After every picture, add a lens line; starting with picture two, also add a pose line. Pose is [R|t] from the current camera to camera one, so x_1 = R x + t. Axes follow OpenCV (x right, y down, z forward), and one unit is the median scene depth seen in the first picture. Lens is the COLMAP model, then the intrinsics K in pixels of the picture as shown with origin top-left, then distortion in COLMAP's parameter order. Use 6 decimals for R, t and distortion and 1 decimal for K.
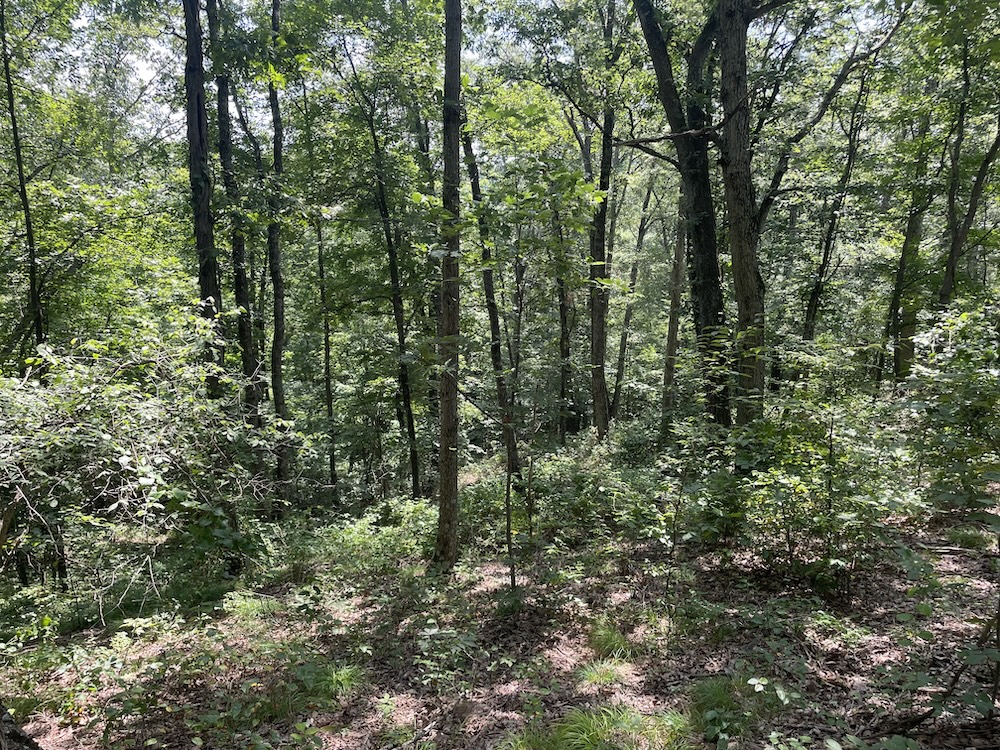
lens RADIAL K [[754.9, 0, 499.7], [0, 754.9, 373.6], [0, 0, 1]] dist [0.014083, -0.006620]
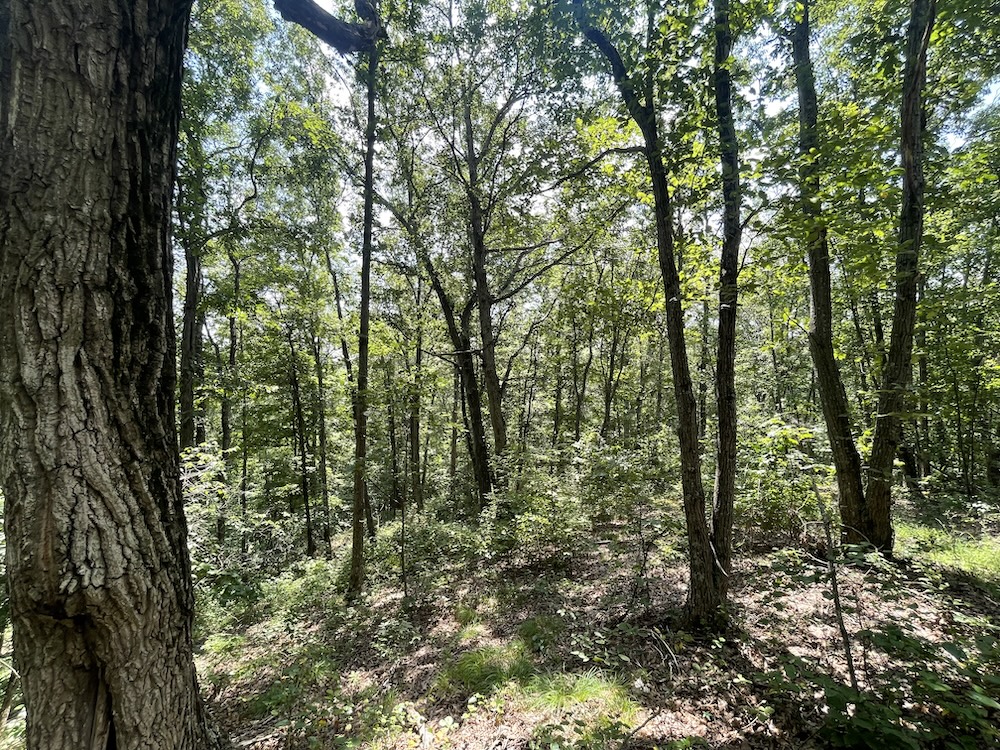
lens RADIAL K [[404.0, 0, 501.1], [0, 404.0, 379.2], [0, 0, 1]] dist [-0.008498, 0.000731]
pose [[0.932459, 0.009166, 0.361159, -0.092017], [0.071622, 0.975146, -0.209666, -0.002855], [-0.354105, 0.221372, 0.908628, -0.047394]]
